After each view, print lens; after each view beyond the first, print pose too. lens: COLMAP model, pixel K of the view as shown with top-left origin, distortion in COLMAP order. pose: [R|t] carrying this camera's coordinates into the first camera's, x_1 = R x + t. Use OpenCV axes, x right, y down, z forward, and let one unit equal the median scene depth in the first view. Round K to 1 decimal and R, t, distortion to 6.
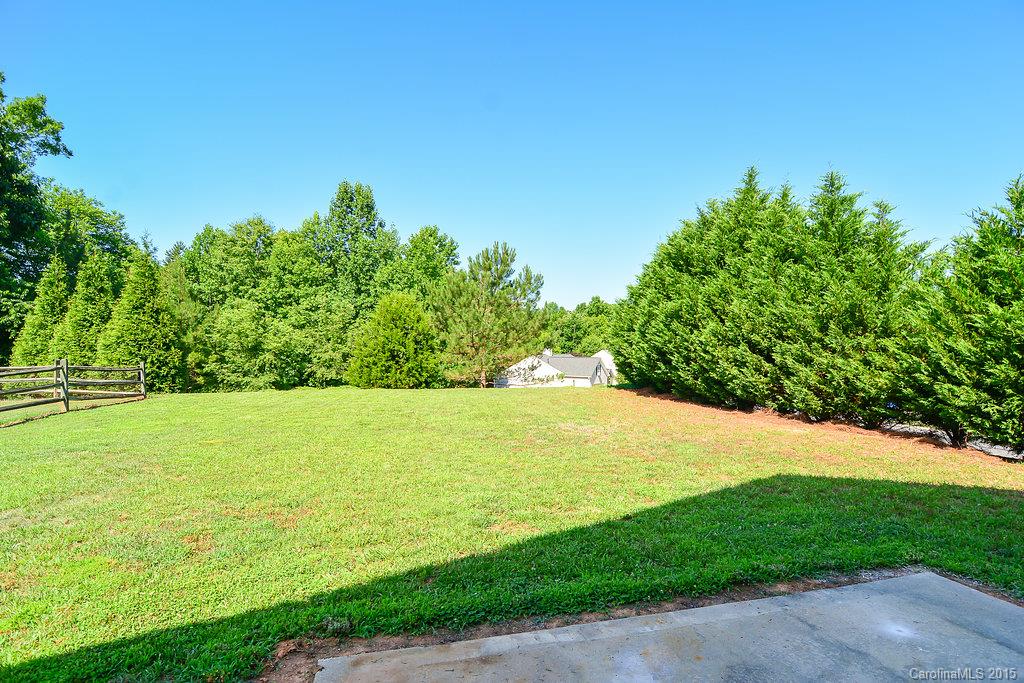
lens RADIAL K [[493.7, 0, 512.0], [0, 493.7, 341.5], [0, 0, 1]] dist [-0.000037, -0.011261]
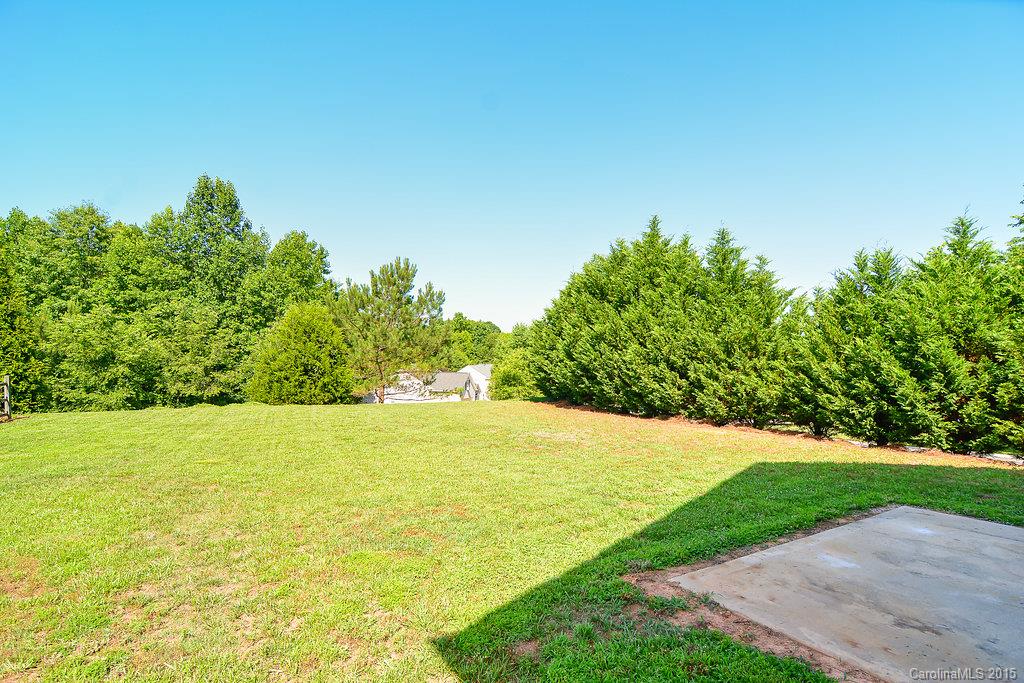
lens RADIAL K [[493.7, 0, 512.0], [0, 493.7, 341.5], [0, 0, 1]] dist [-0.000037, -0.011261]
pose [[0.958023, 0.023487, 0.285727, -0.187744], [-0.014806, 0.999362, -0.032505, -0.002199], [-0.286308, 0.026910, 0.957760, -0.046646]]
